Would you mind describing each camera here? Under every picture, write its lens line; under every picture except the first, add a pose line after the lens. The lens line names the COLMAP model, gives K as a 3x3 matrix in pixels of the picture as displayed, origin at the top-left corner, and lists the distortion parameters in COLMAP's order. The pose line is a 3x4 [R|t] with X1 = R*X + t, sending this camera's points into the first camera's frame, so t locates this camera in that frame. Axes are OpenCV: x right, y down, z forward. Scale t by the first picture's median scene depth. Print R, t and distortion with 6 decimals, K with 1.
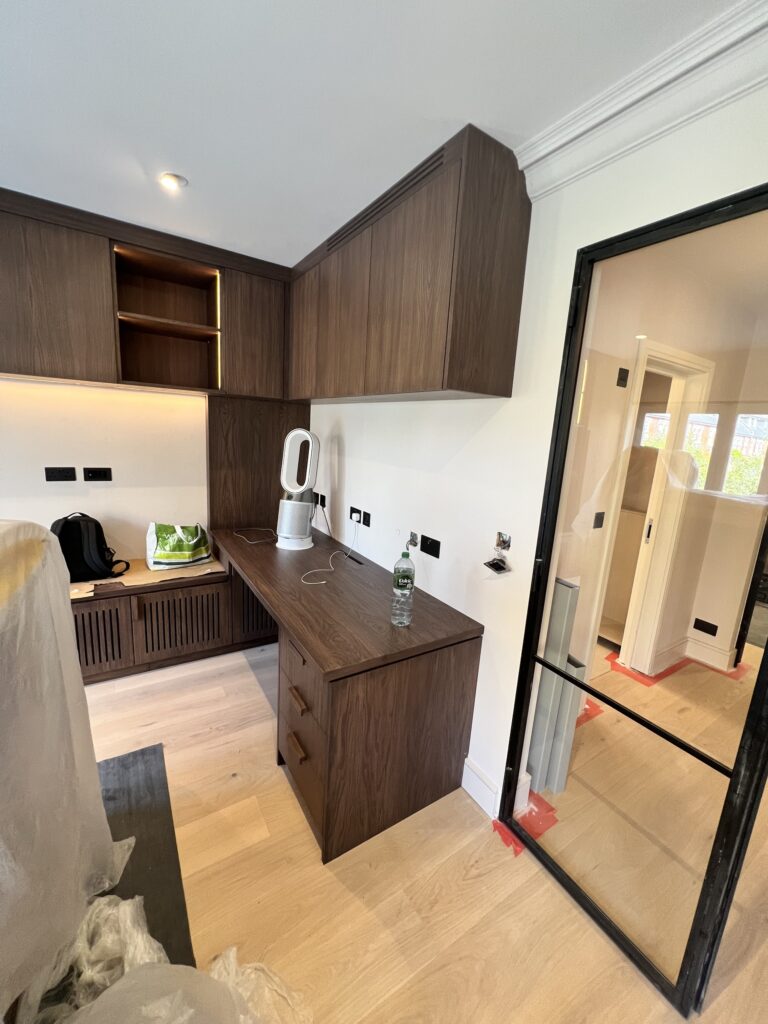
lens RADIAL K [[411.6, 0, 386.9], [0, 411.6, 510.0], [0, 0, 1]] dist [-0.007852, 0.002347]
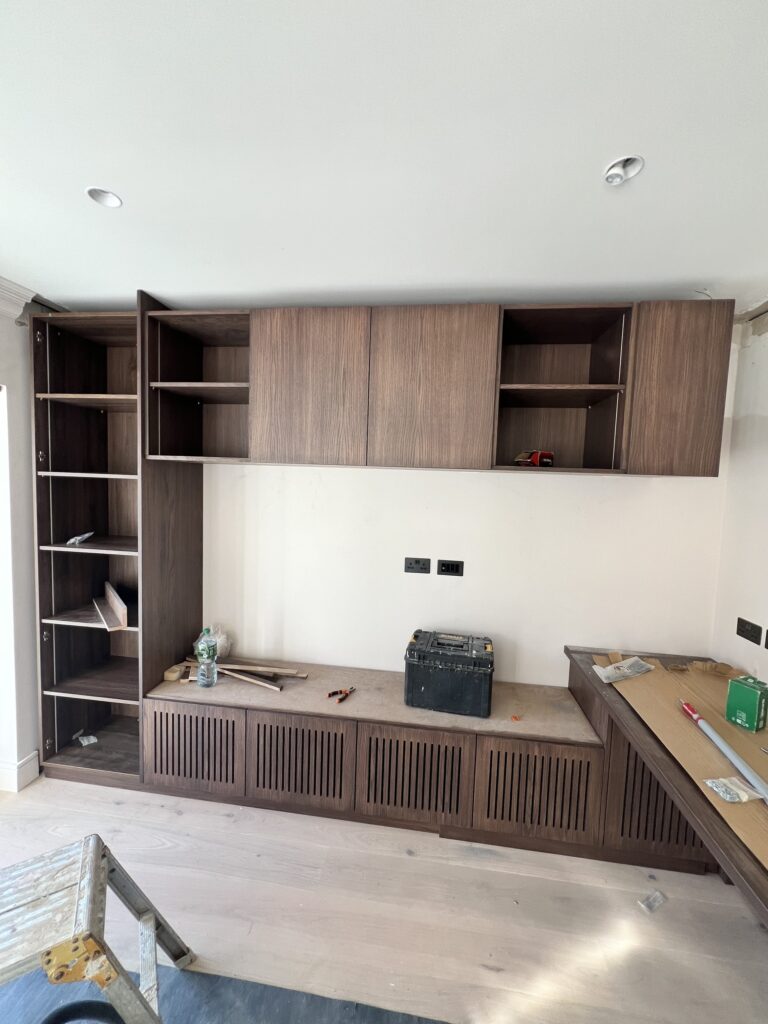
lens RADIAL K [[411.6, 0, 384.4], [0, 411.6, 508.2], [0, 0, 1]] dist [-0.007852, 0.002347]
pose [[0.763078, 0.008100, -0.646255, -0.250942], [-0.112604, 0.986294, -0.120598, -0.095776], [0.636421, 0.164797, 0.753532, 0.226119]]
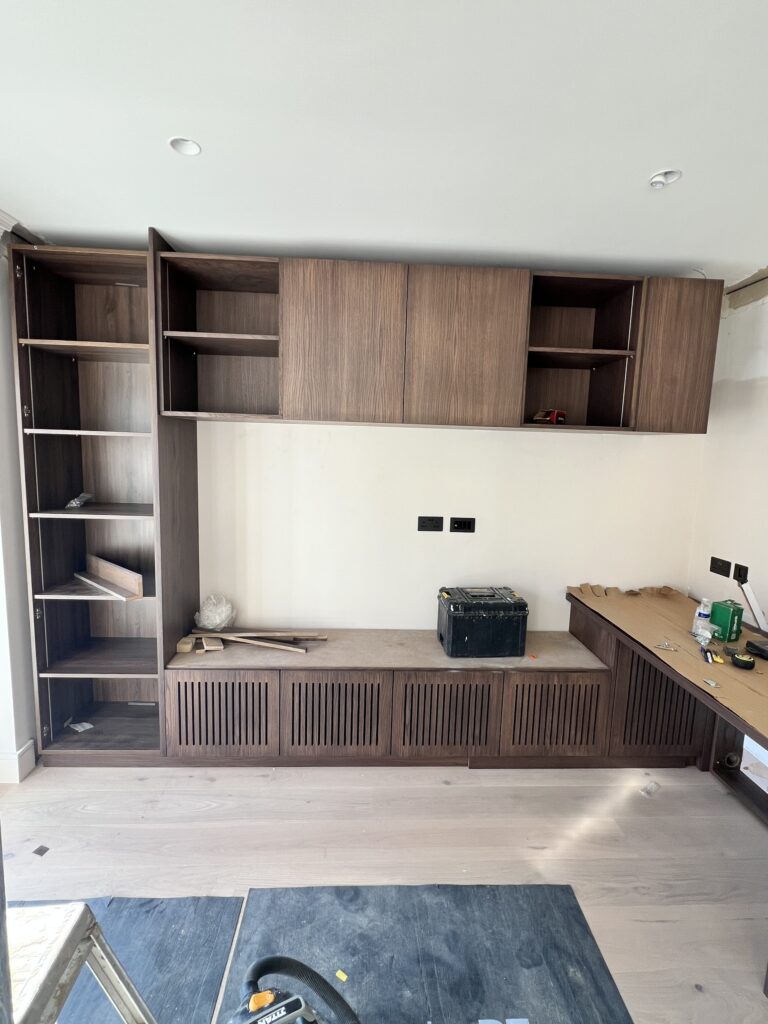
lens RADIAL K [[486.7, 0, 384.9], [0, 486.7, 507.0], [0, 0, 1]] dist [-0.008447, 0.002417]
pose [[0.864769, 0.026037, -0.501495, -0.330193], [-0.074374, 0.994282, -0.076627, -0.032728], [0.496632, 0.103563, 0.861761, -0.019721]]
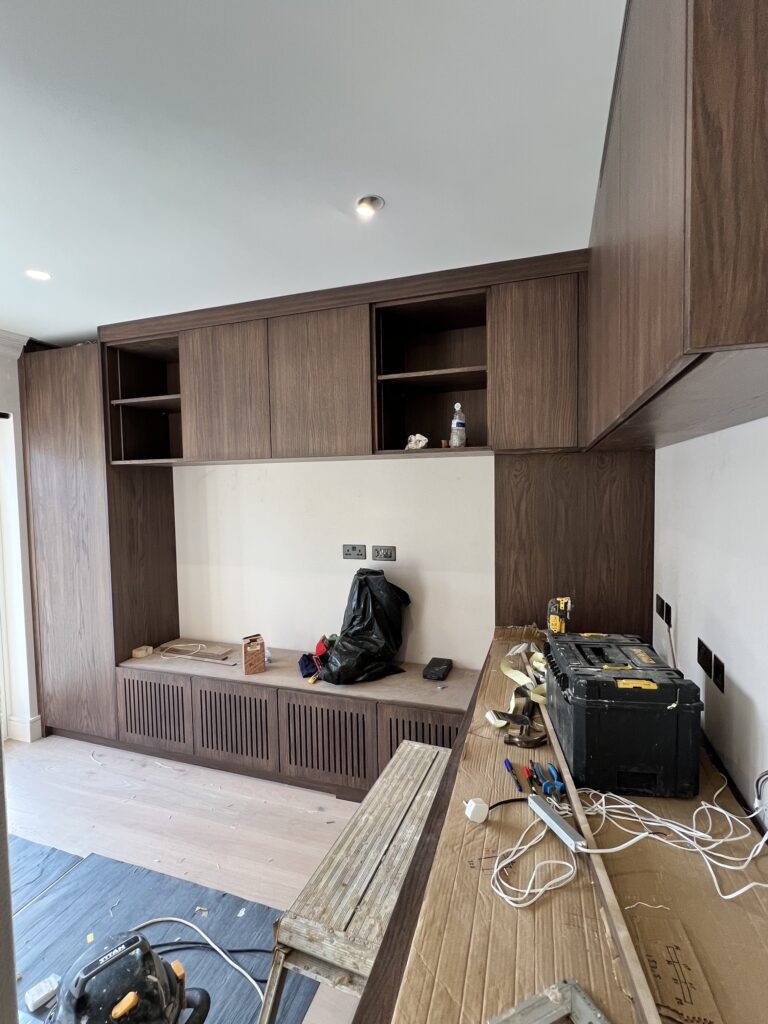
lens RADIAL K [[486.7, 0, 384.6], [0, 486.7, 506.9], [0, 0, 1]] dist [-0.008447, 0.002417]
pose [[0.616804, -0.034055, -0.786380, 0.159205], [-0.096643, 0.988228, -0.118598, -0.063789], [0.781161, 0.149150, 0.606252, 0.345249]]
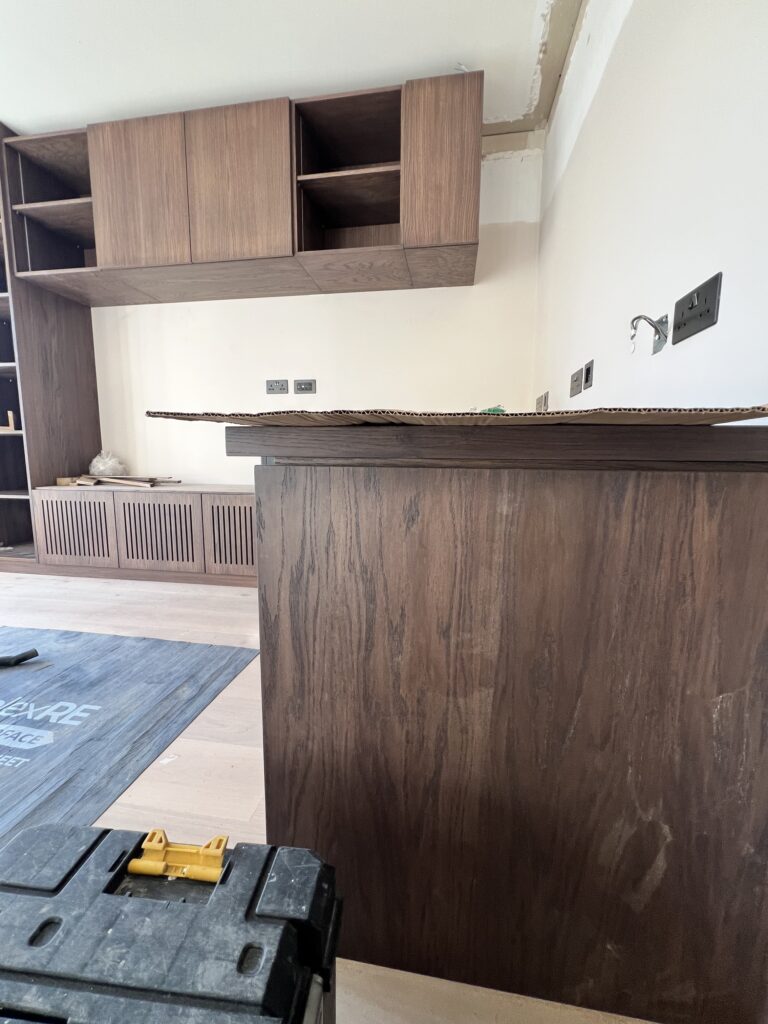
lens RADIAL K [[411.6, 0, 386.2], [0, 411.6, 509.1], [0, 0, 1]] dist [-0.007852, 0.002347]
pose [[0.745715, 0.030537, -0.665565, 0.121858], [-0.090896, 0.994272, -0.056223, 0.259481], [0.660036, 0.102423, 0.744219, 0.437981]]
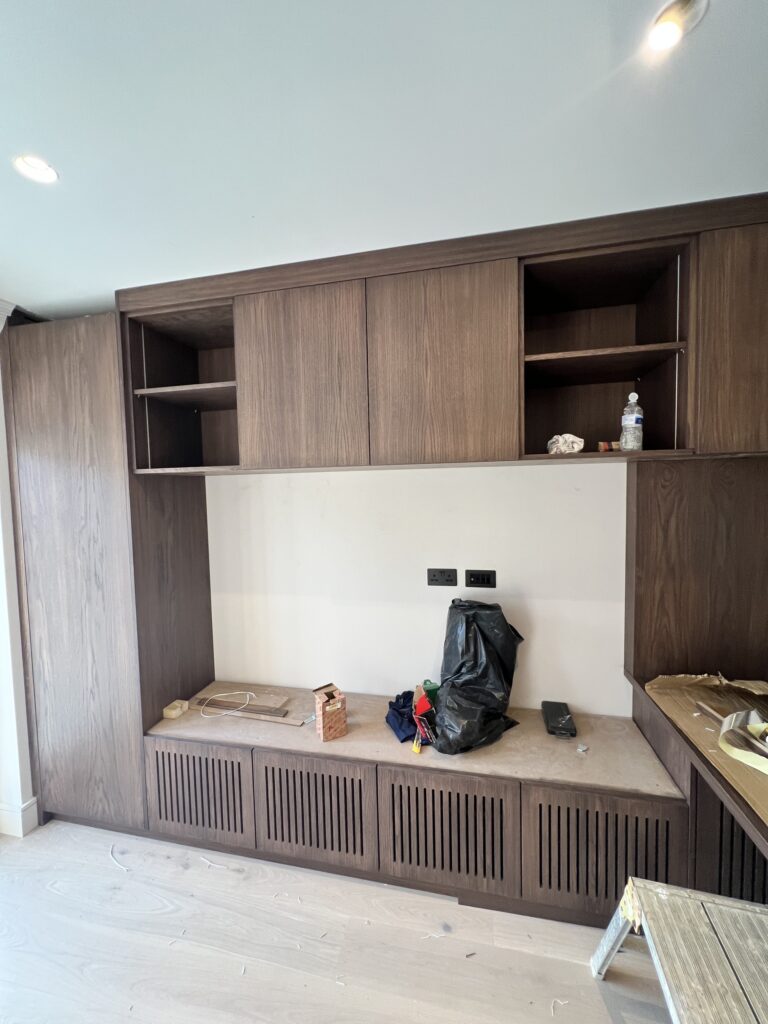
lens RADIAL K [[408.8, 0, 385.2], [0, 408.8, 508.7], [0, 0, 1]] dist [-0.006371, 0.002298]
pose [[0.700548, -0.041452, -0.712400, -0.293172], [-0.071688, 0.989173, -0.128052, -0.111261], [0.709995, 0.140778, 0.689992, 0.342274]]
